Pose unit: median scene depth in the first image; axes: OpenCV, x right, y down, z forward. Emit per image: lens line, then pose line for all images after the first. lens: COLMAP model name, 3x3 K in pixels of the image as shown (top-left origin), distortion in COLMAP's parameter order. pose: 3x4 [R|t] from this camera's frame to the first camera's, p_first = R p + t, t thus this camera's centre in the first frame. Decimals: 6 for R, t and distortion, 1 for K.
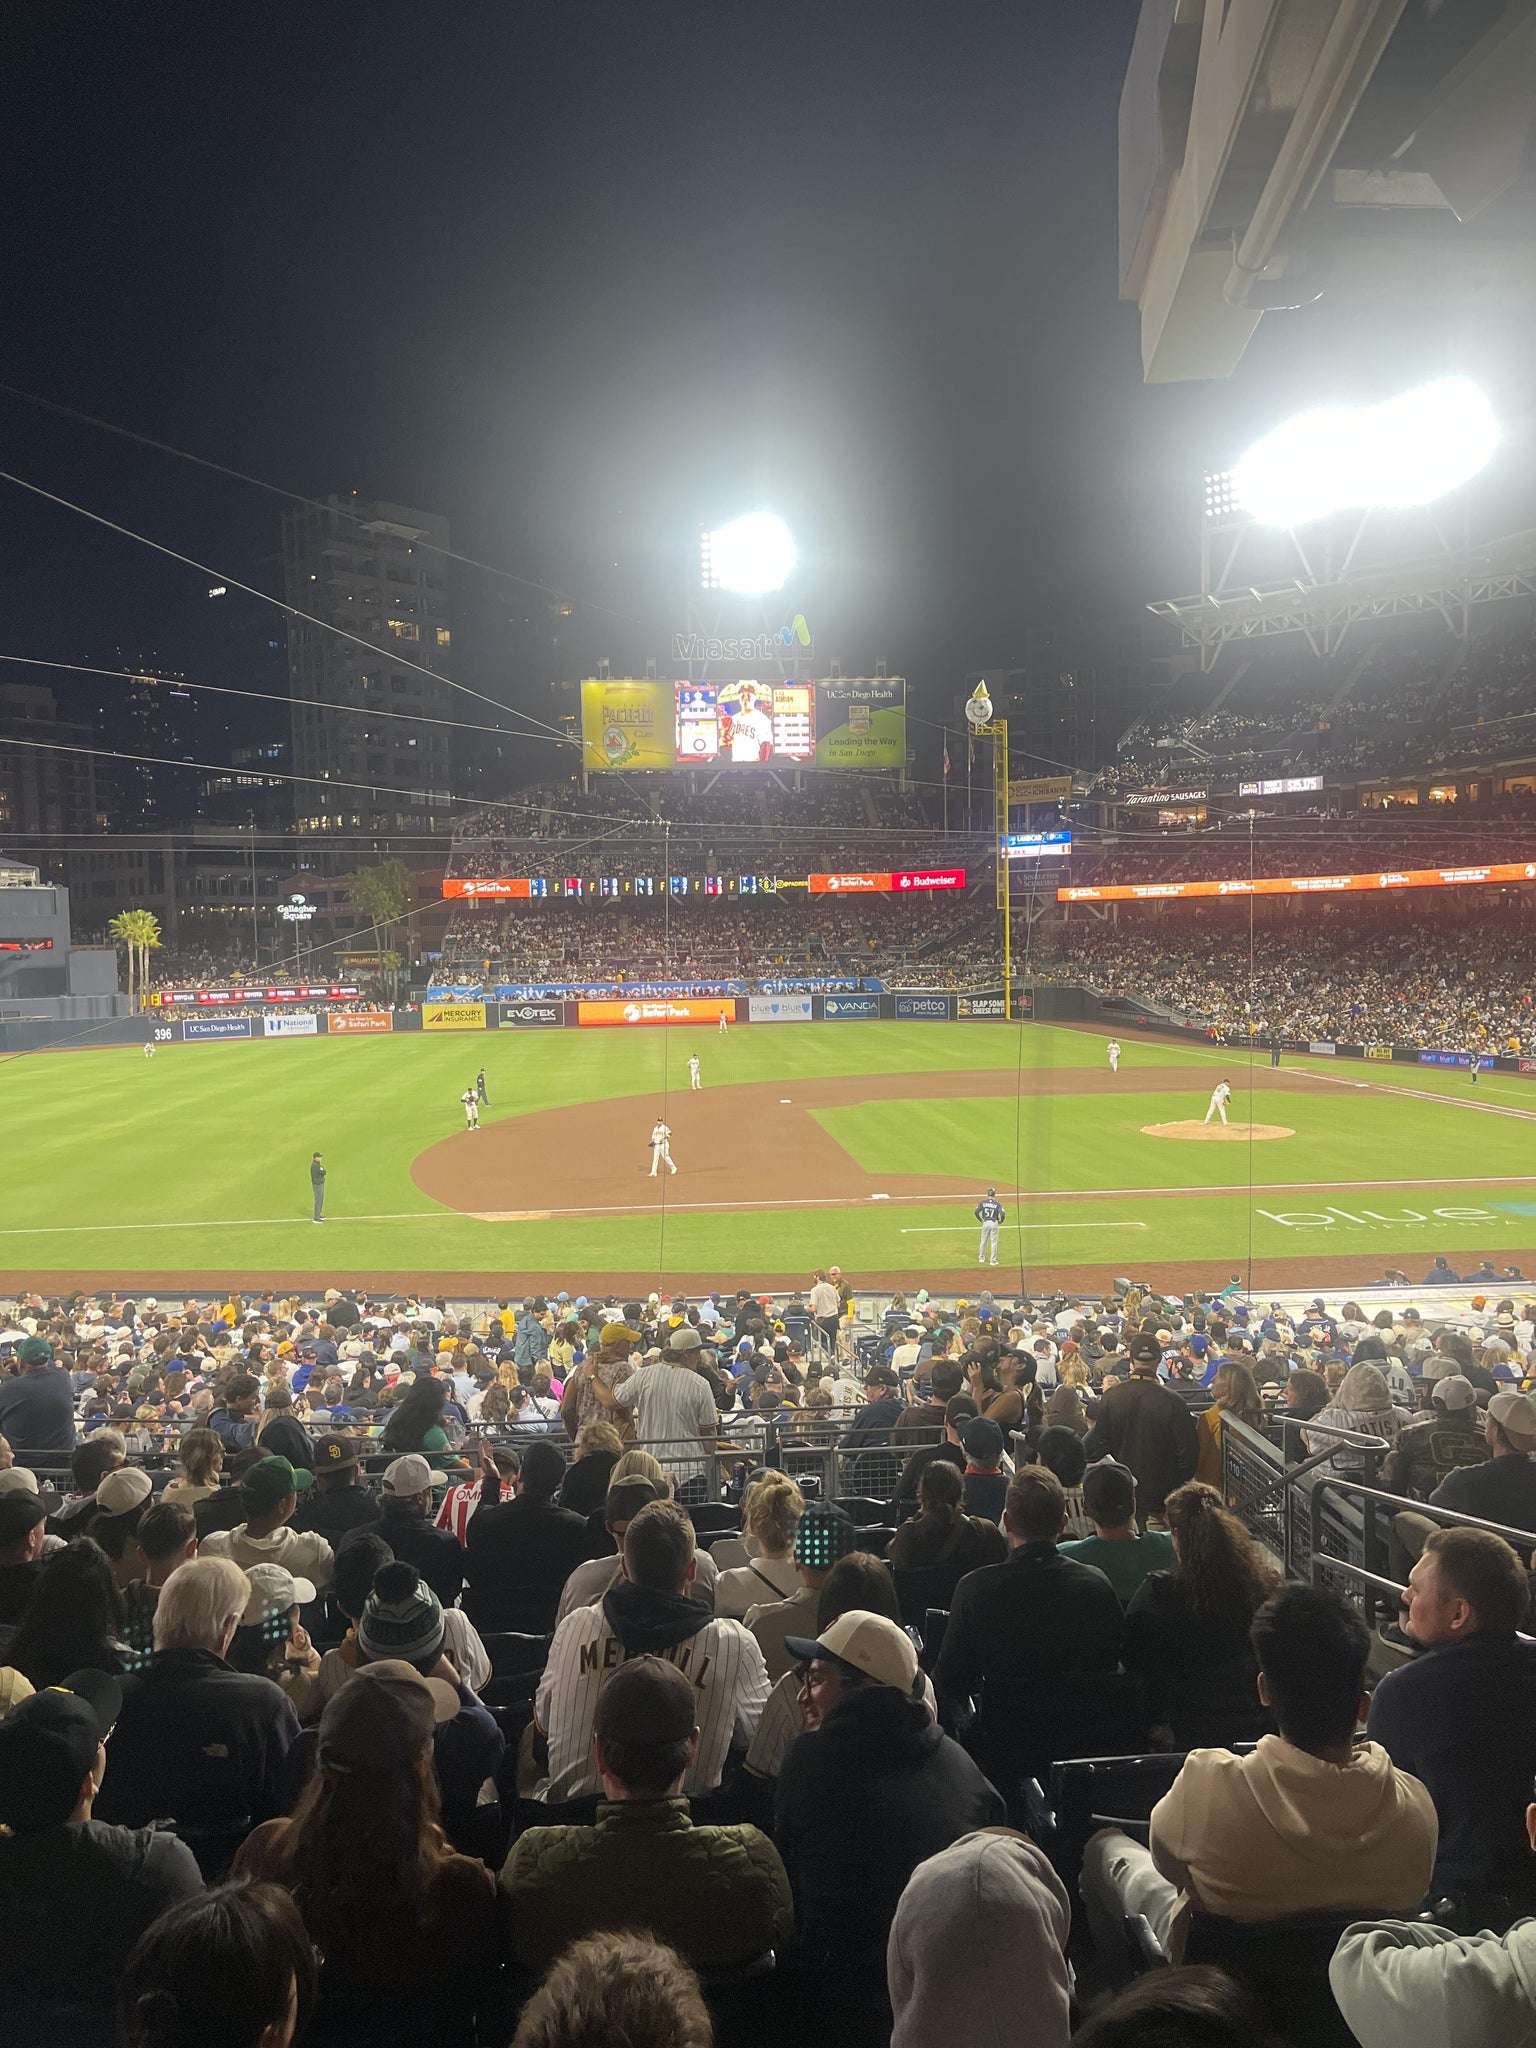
lens RADIAL K [[1552.5, 0, 790.4], [0, 1552.5, 1059.5], [0, 0, 1]] dist [0.045043, -0.053879]
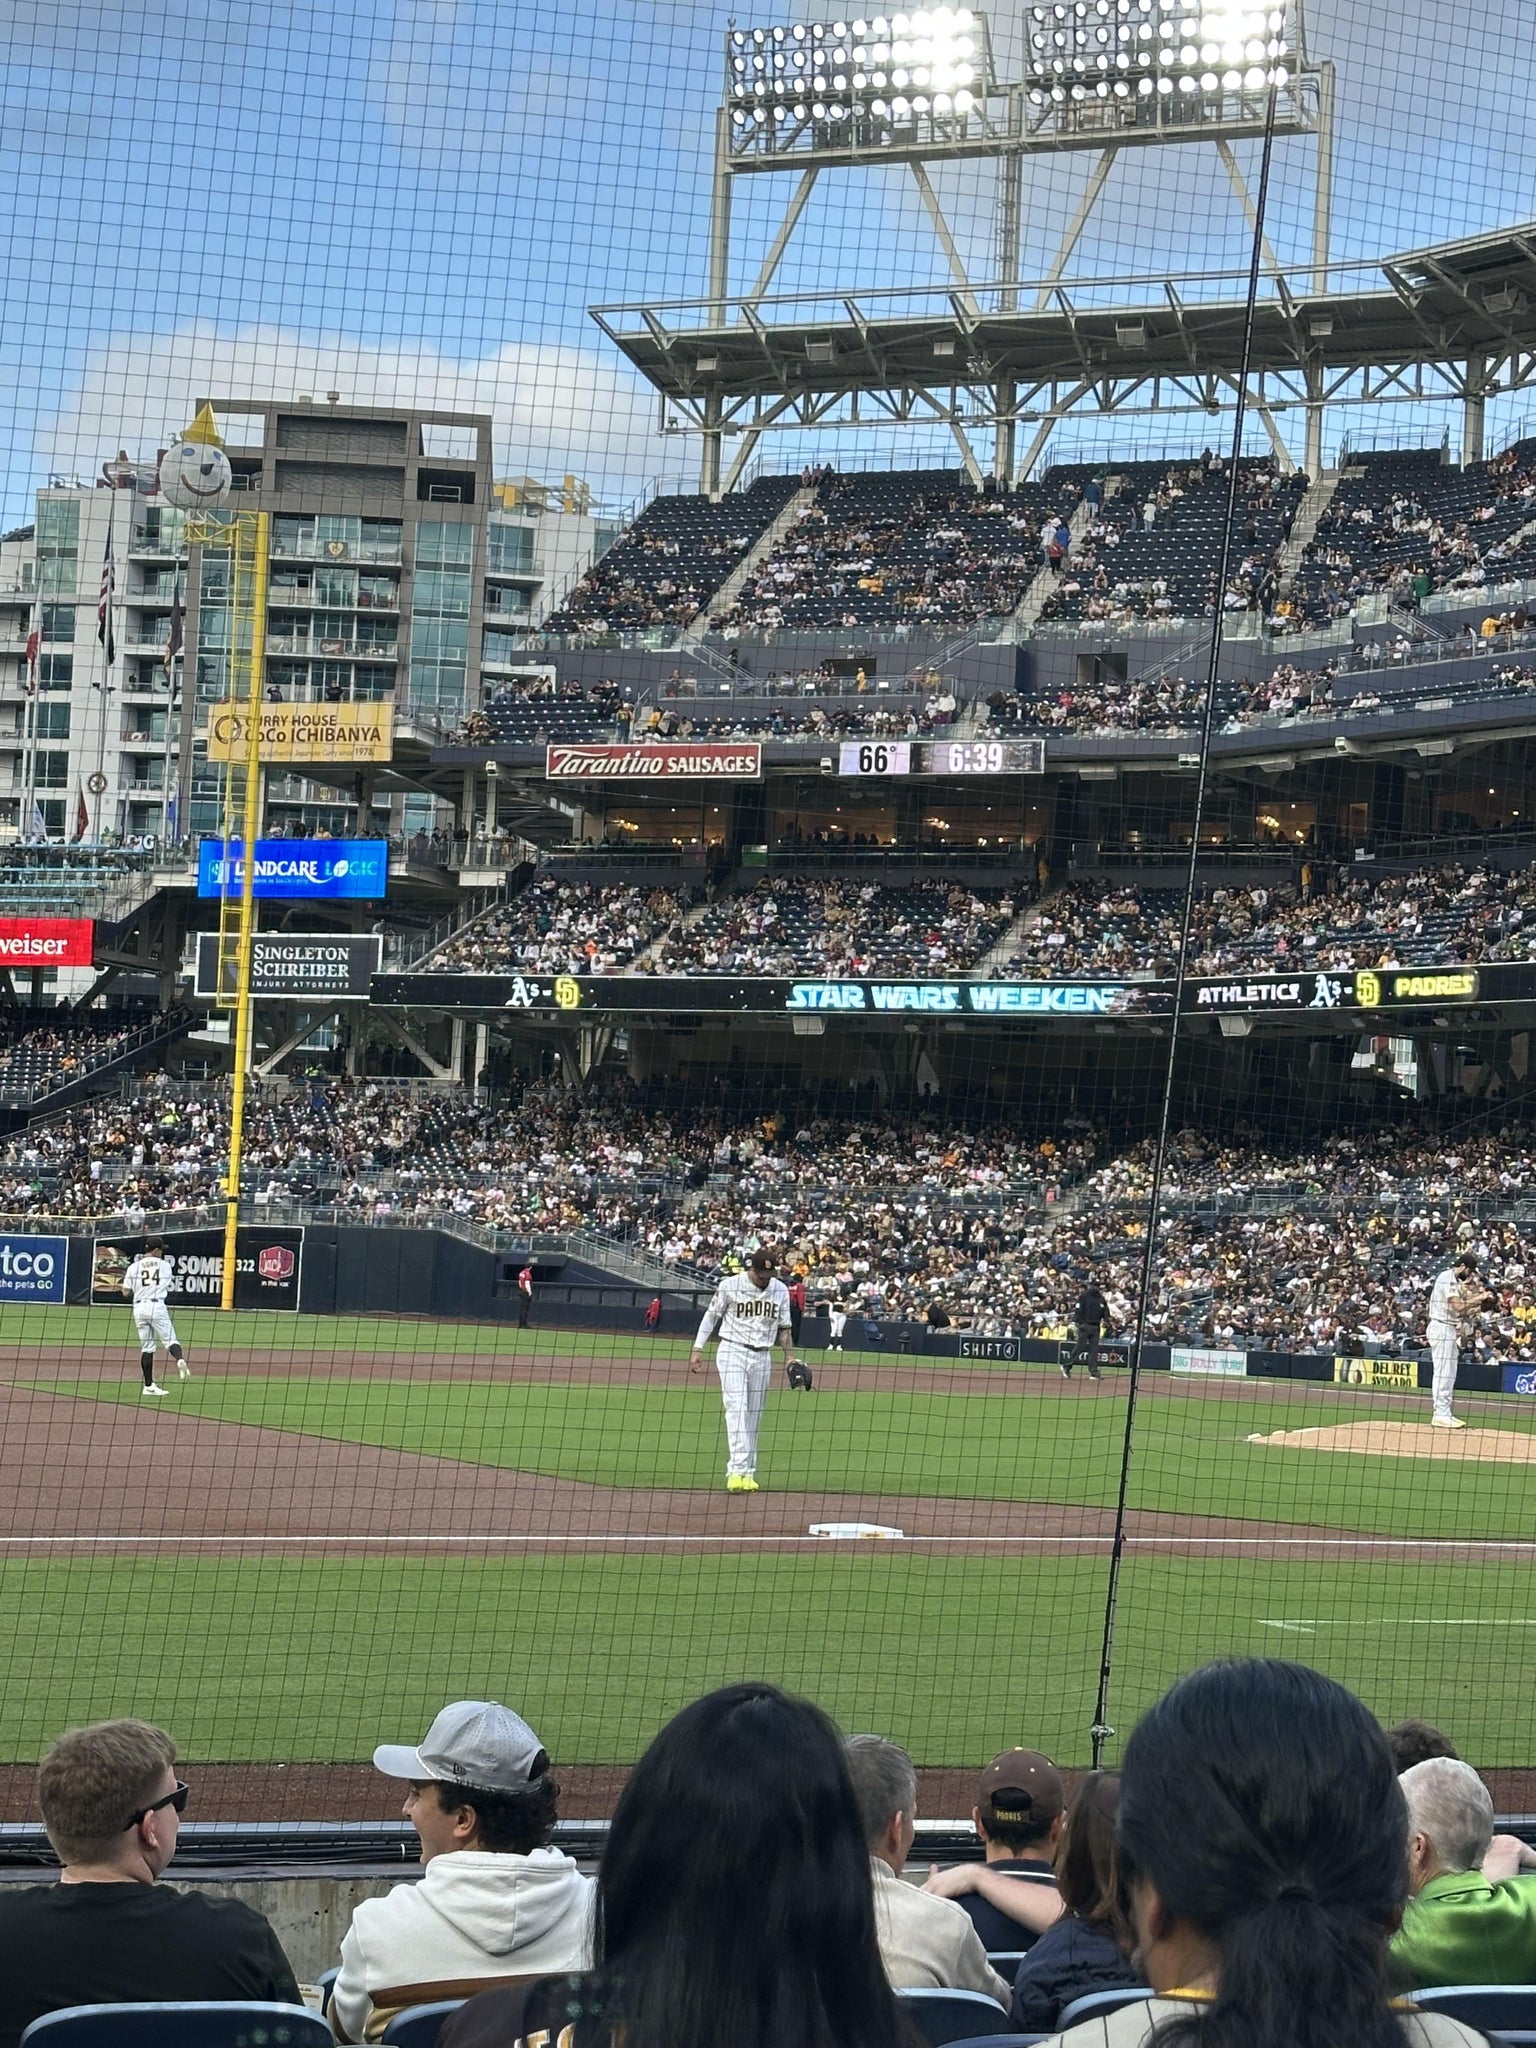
lens RADIAL K [[3602.2, 0, 834.5], [0, 3602.2, 1065.2], [0, 0, 1]] dist [0.101660, 0.000000]
pose [[0.927066, 0.078184, 0.366656, -0.043057], [-0.029291, 0.990128, -0.137071, 0.029363], [-0.373753, 0.116334, 0.920204, 0.159328]]
